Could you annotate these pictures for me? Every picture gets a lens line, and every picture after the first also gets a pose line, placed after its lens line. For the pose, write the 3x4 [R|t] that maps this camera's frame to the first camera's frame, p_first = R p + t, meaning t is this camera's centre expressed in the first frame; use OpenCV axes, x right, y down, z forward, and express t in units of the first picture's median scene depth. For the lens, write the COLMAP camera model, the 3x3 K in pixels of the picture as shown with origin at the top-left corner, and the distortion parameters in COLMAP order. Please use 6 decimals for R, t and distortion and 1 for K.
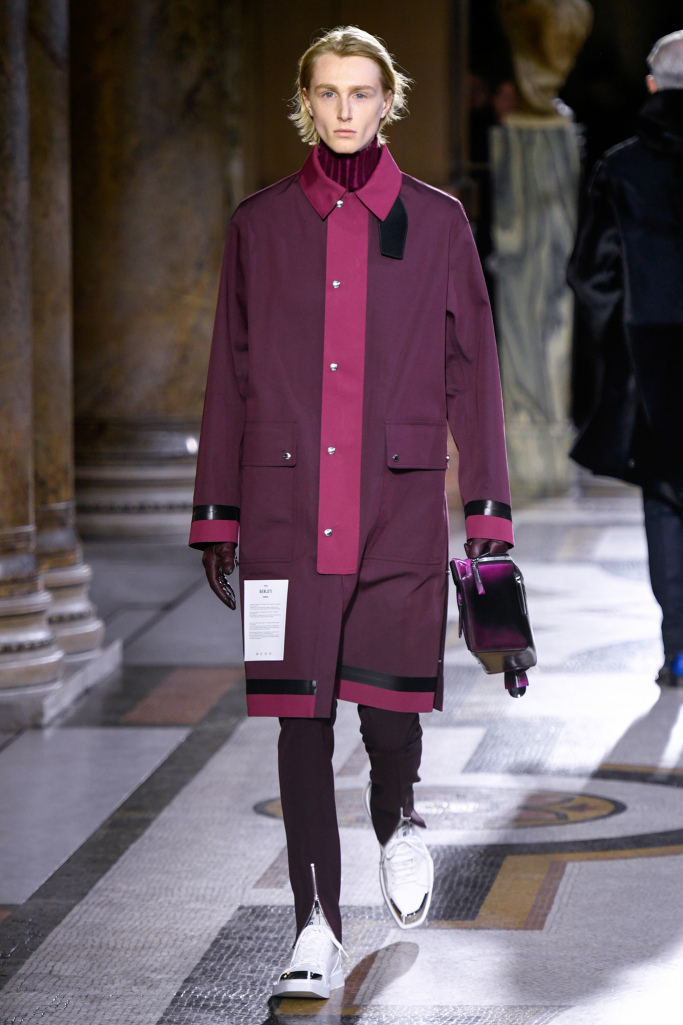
lens RADIAL K [[6303.8, 0, 264.8], [0, 6303.8, 456.0], [0, 0, 1]] dist [-0.050035, 0.000000]
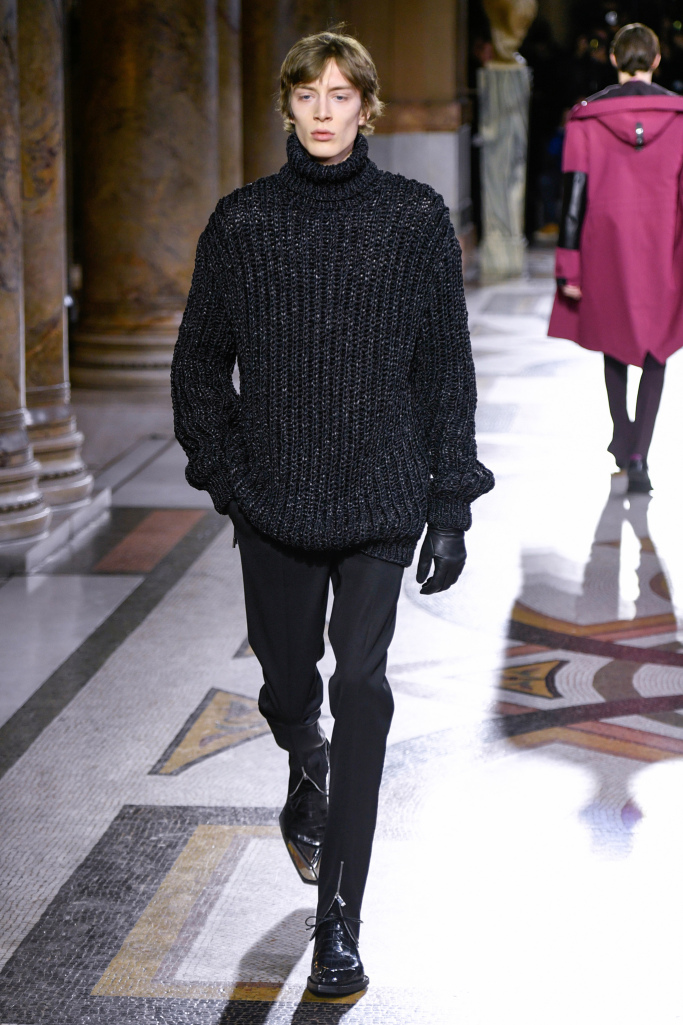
lens RADIAL K [[3098.9, 0, 380.1], [0, 3098.9, 433.7], [0, 0, 1]] dist [0.089042, 0.000000]
pose [[0.999991, 0.004340, -0.000119, 0.009782], [-0.004324, 0.997937, 0.064050, -0.006431], [0.000397, -0.064049, 0.997947, 0.142032]]
